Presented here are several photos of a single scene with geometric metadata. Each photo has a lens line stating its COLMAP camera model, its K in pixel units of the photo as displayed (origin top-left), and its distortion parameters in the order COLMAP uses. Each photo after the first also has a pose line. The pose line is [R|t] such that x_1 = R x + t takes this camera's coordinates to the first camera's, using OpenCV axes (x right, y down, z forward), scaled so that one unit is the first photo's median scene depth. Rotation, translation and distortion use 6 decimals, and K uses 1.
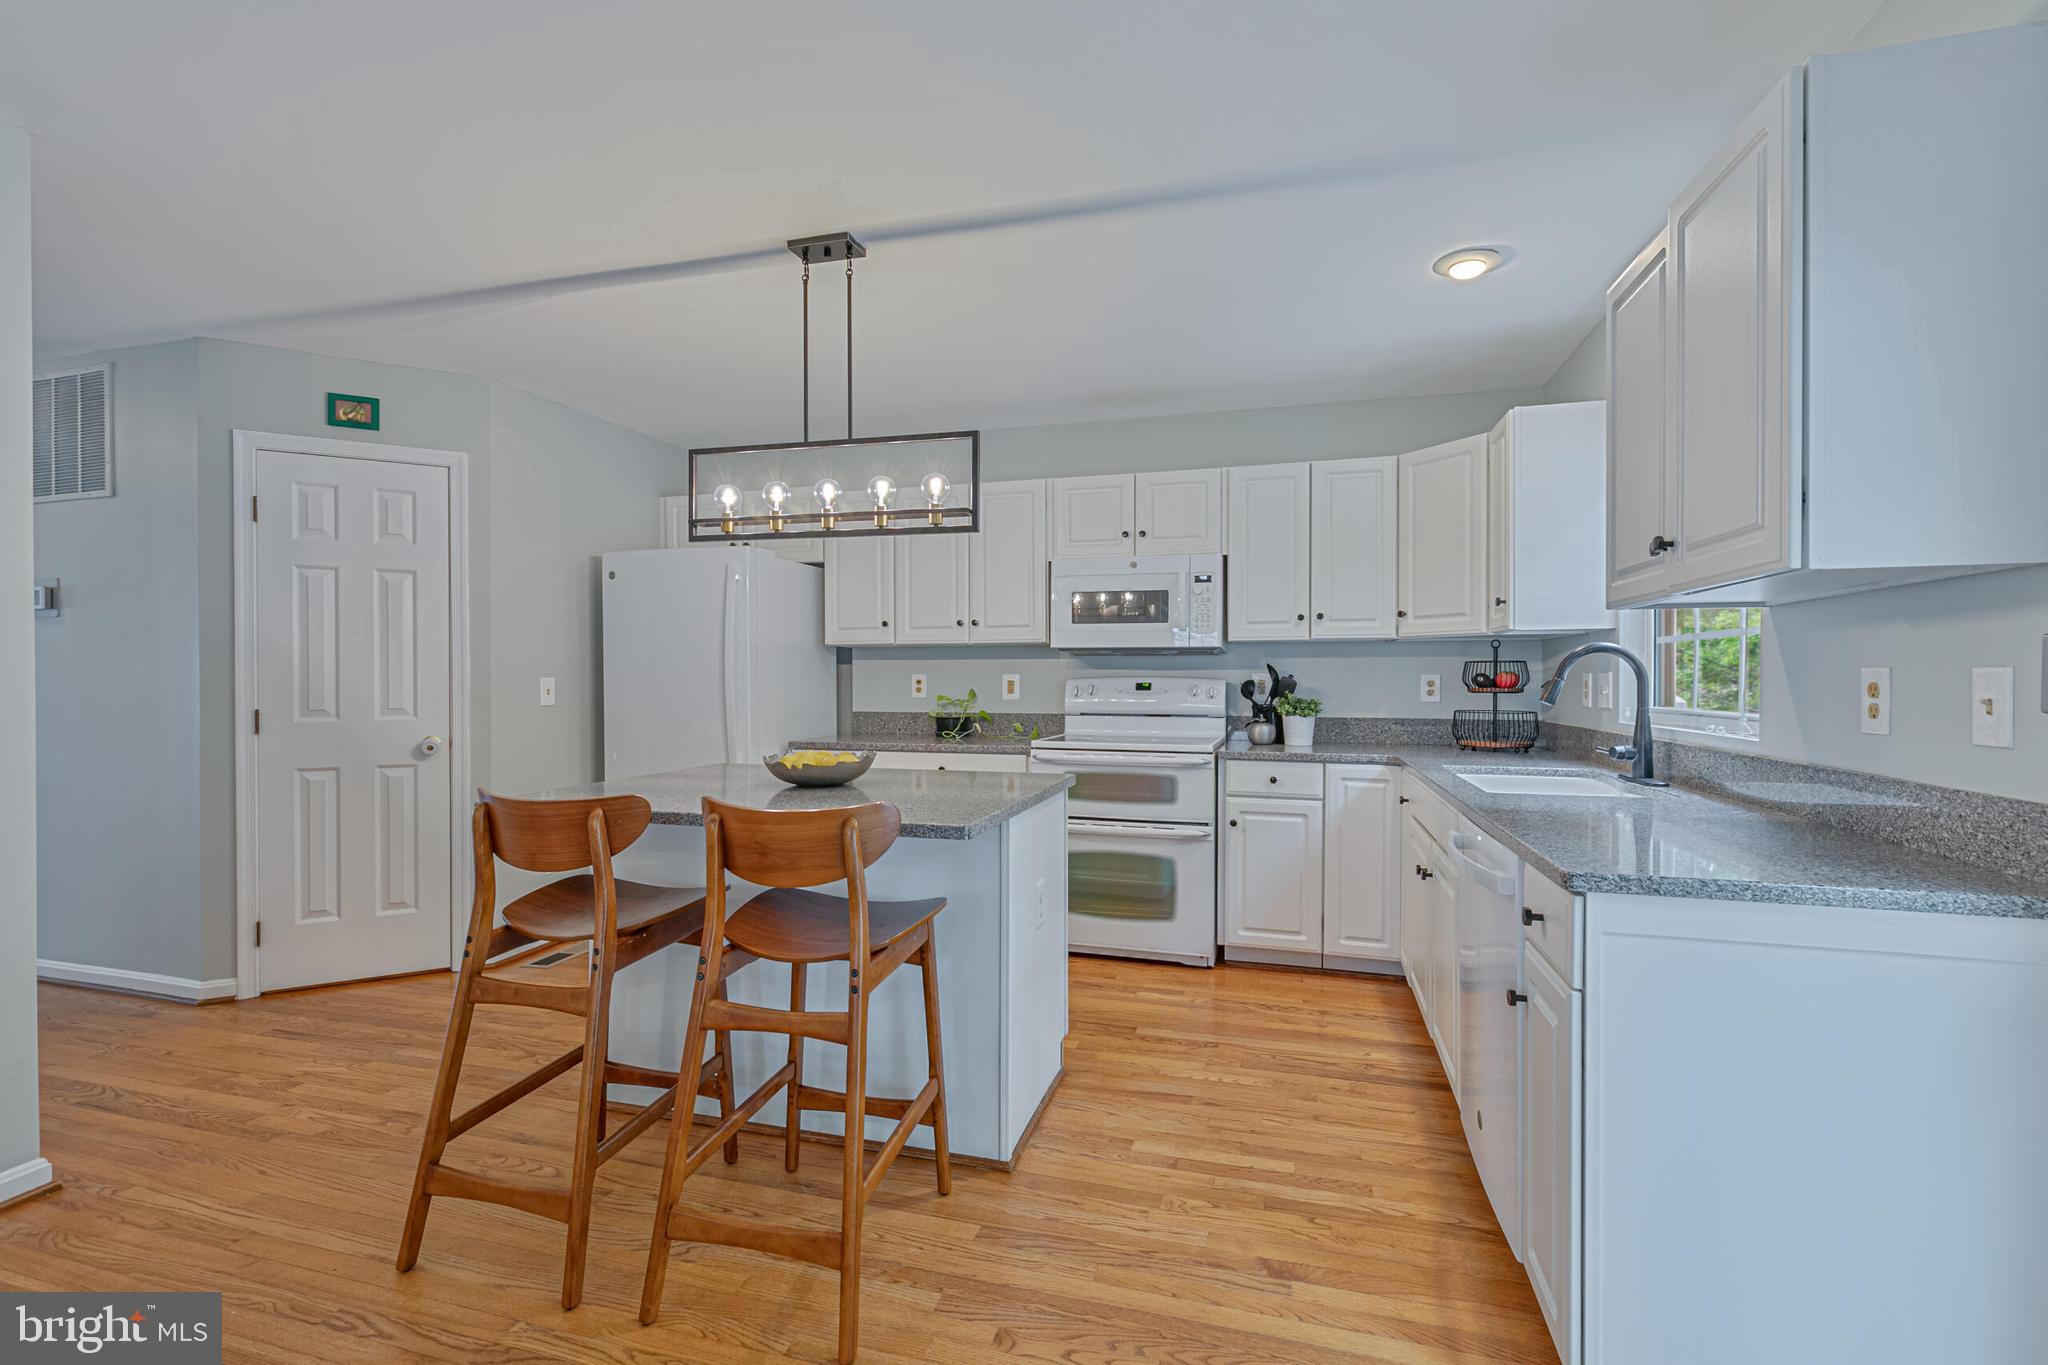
lens RADIAL K [[917.2, 0, 1021.8], [0, 917.2, 682.1], [0, 0, 1]] dist [0.009430, -0.002855]
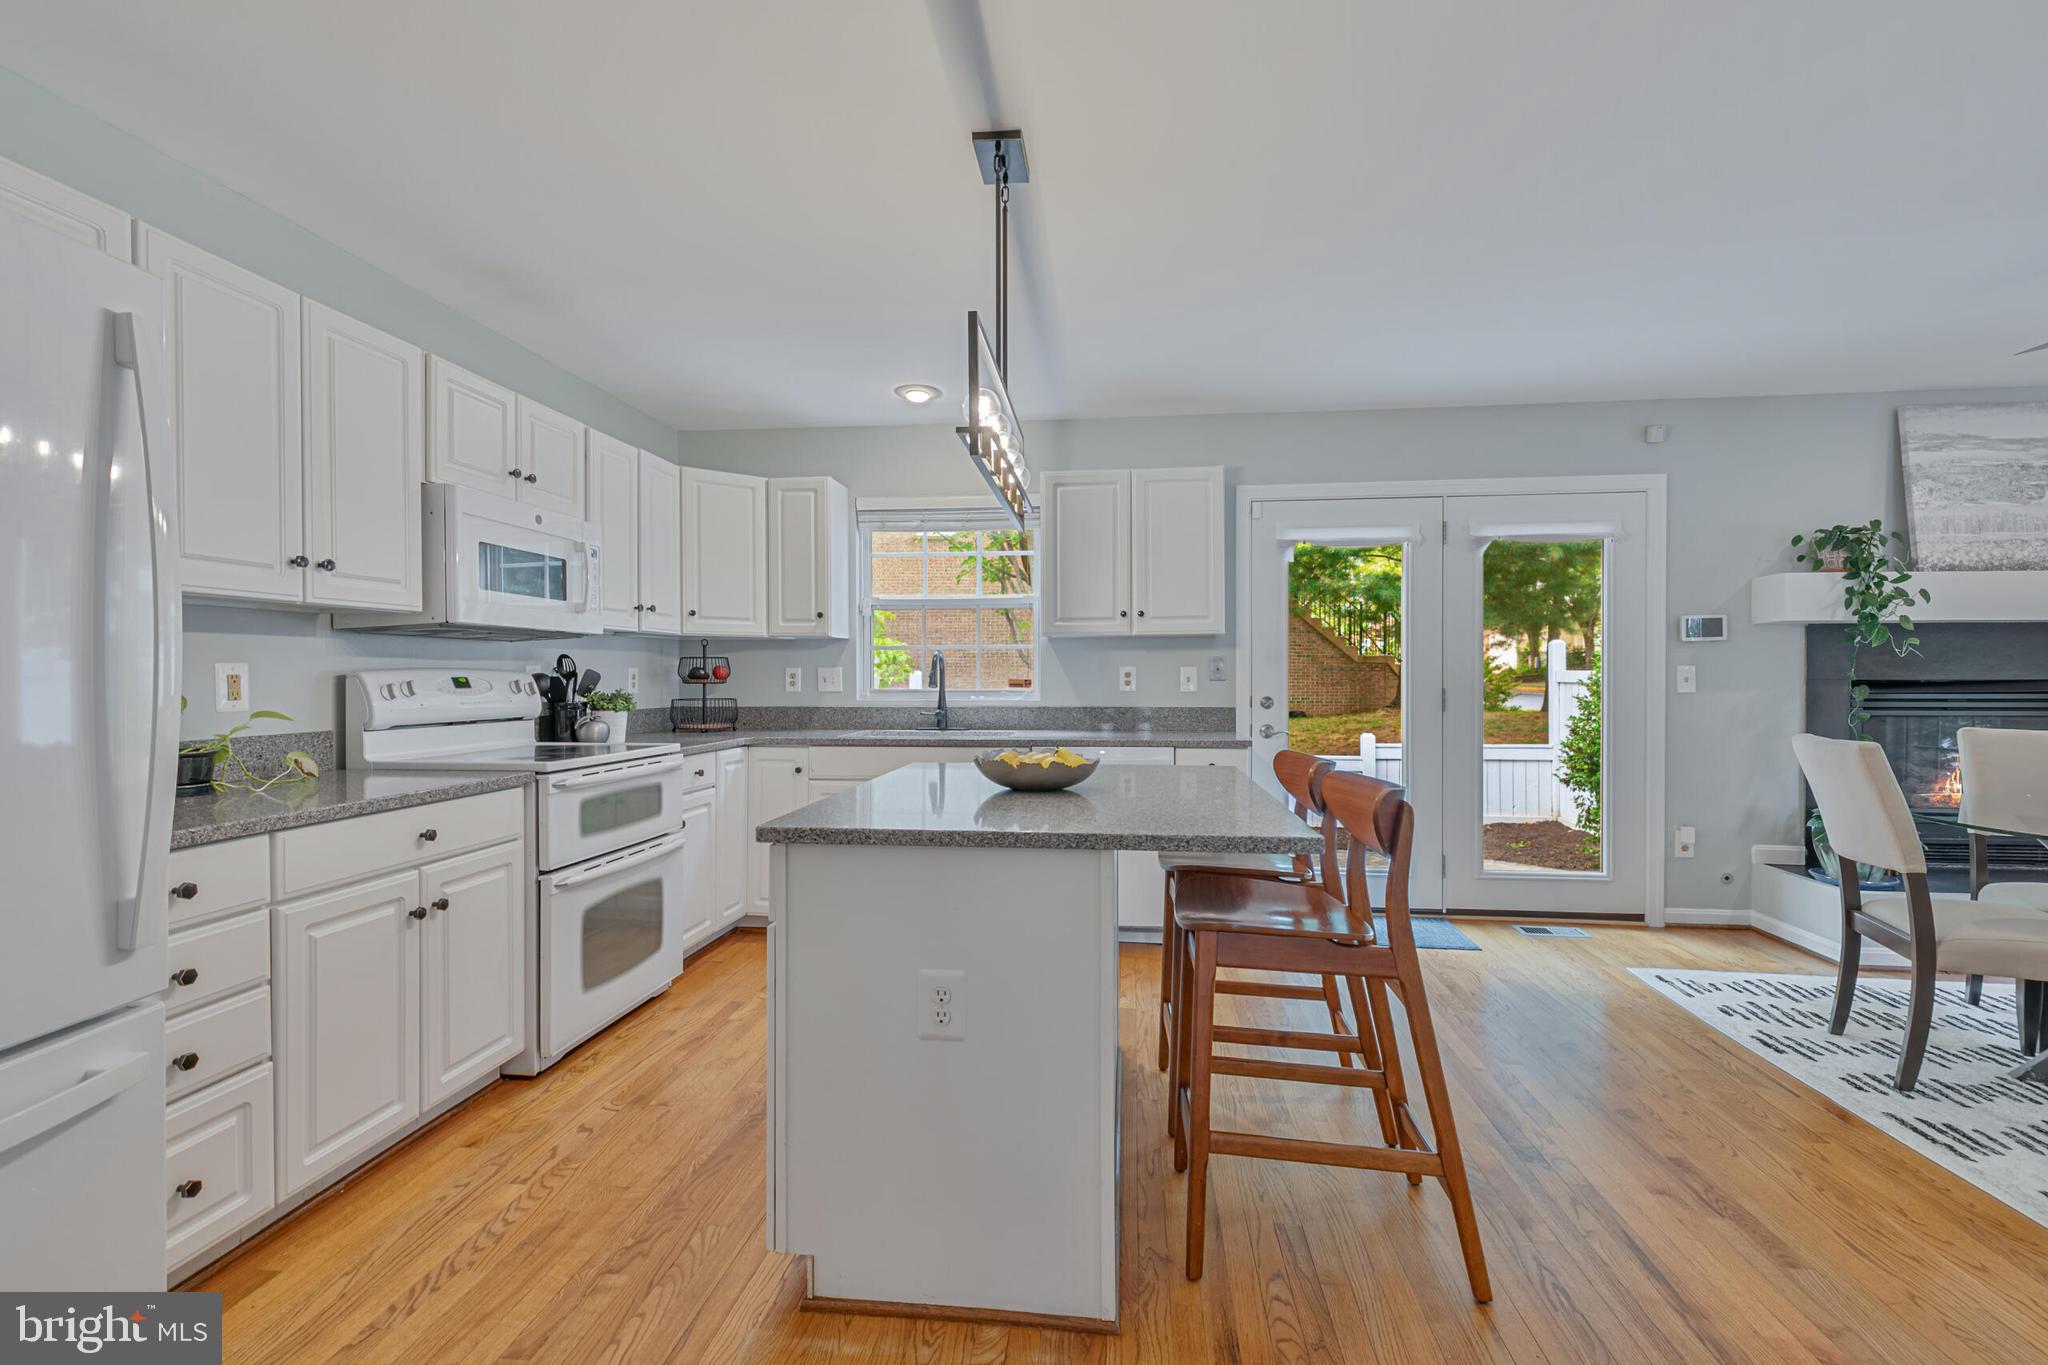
lens RADIAL K [[917.2, 0, 1021.9], [0, 917.2, 682.6], [0, 0, 1]] dist [0.009430, -0.002855]
pose [[-0.168359, -0.009197, 0.985683, -0.738351], [0.006758, 0.999922, 0.010484, 0.000426], [-0.985703, 0.008427, -0.168283, 0.792386]]
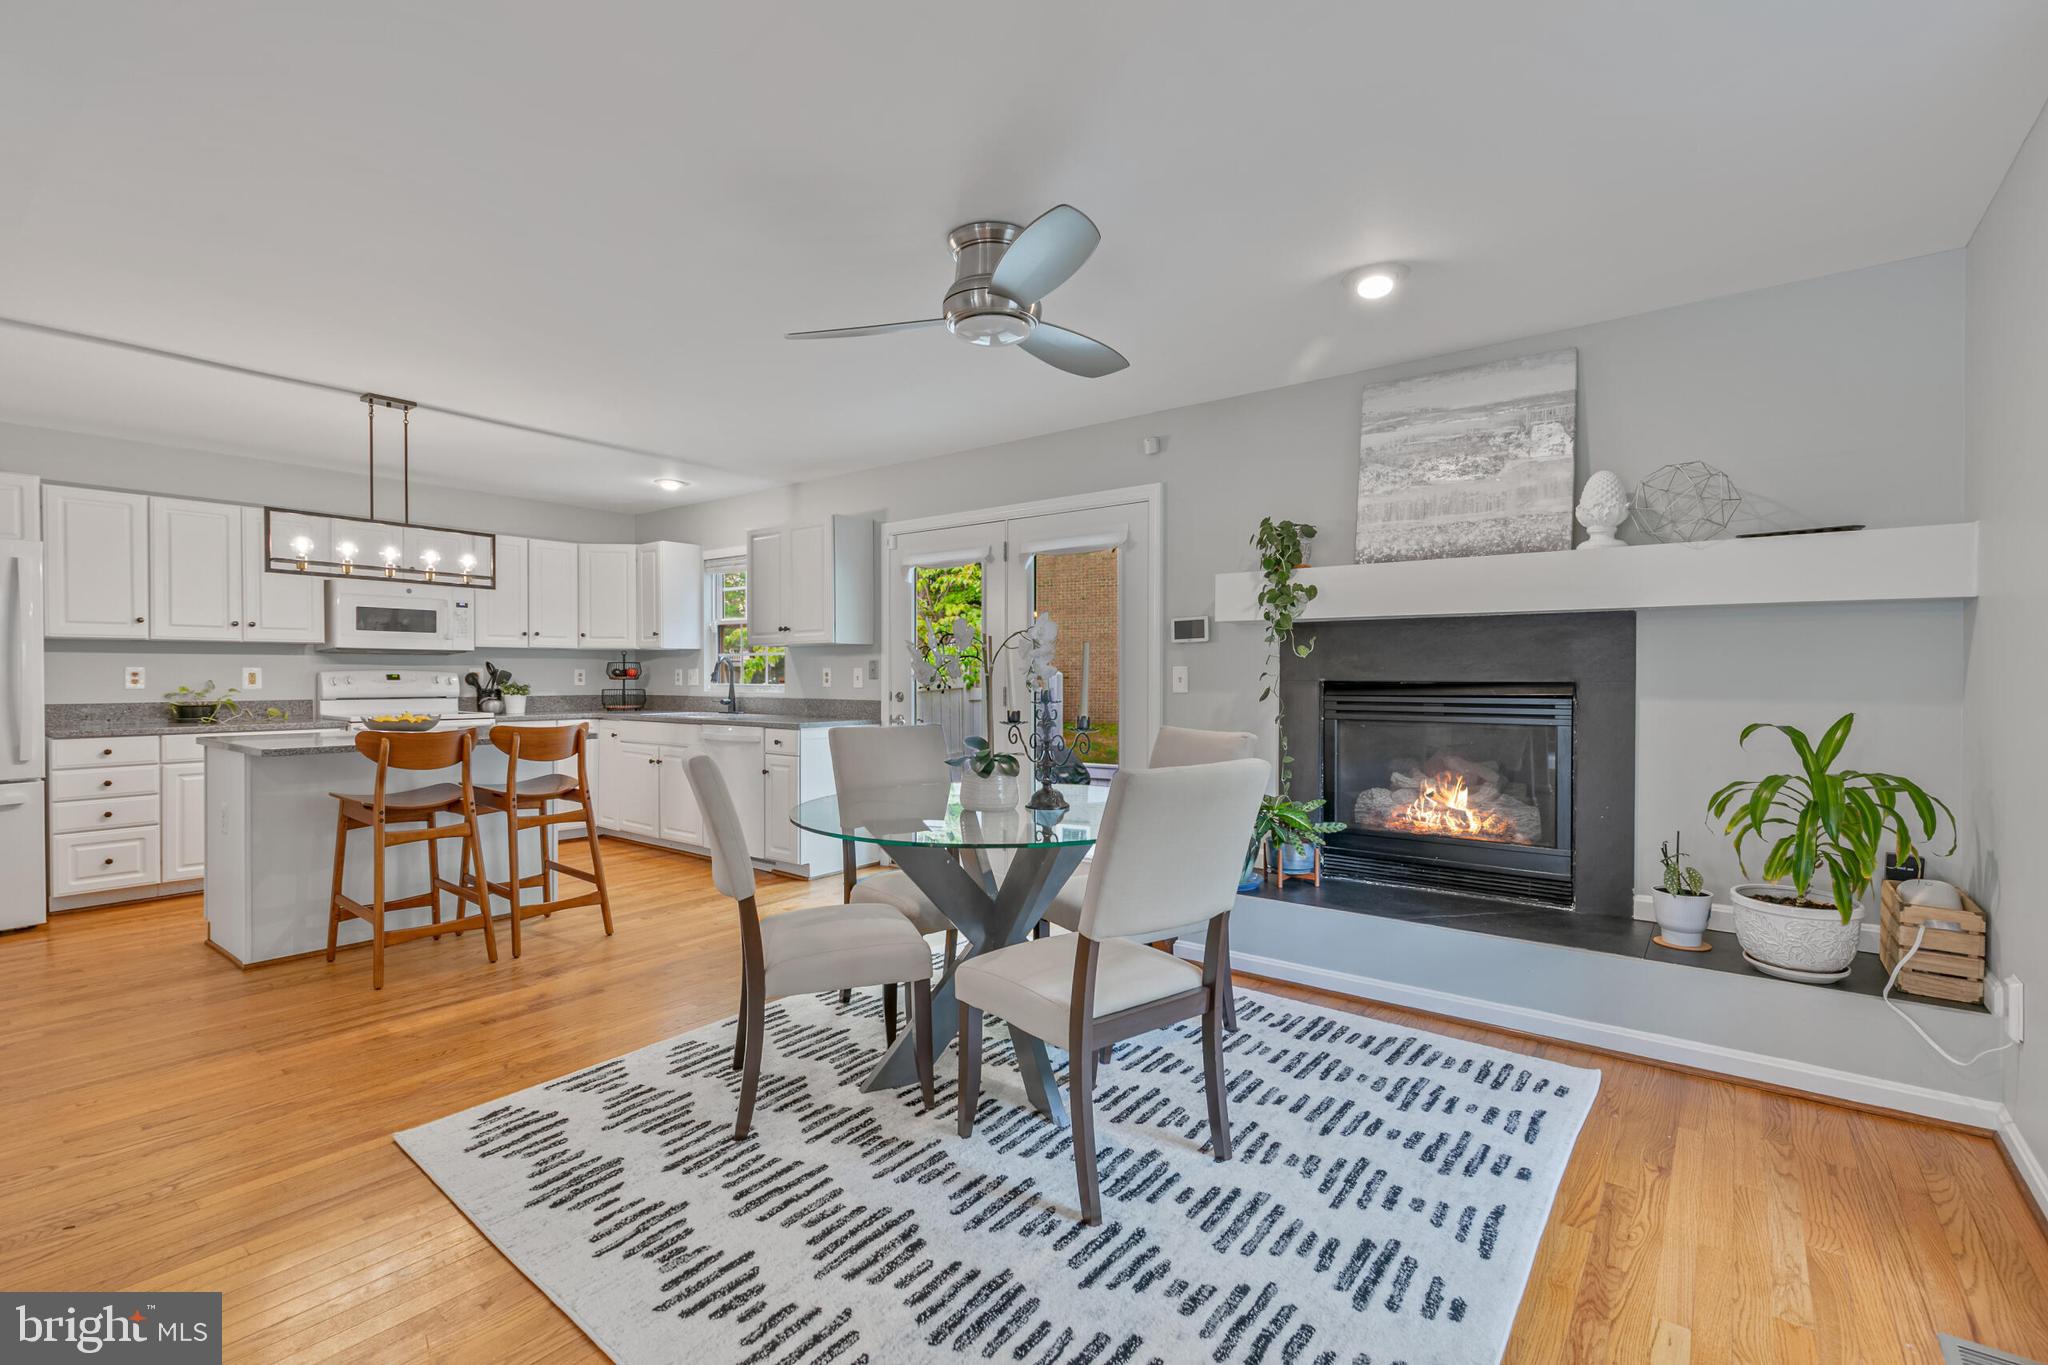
lens RADIAL K [[917.2, 0, 1021.6], [0, 917.2, 682.6], [0, 0, 1]] dist [0.009430, -0.002855]
pose [[0.370865, -0.007910, 0.928653, -0.911329], [0.004327, 0.999968, 0.006789, 0.008753], [-0.928677, 0.001501, 0.370887, -0.435711]]
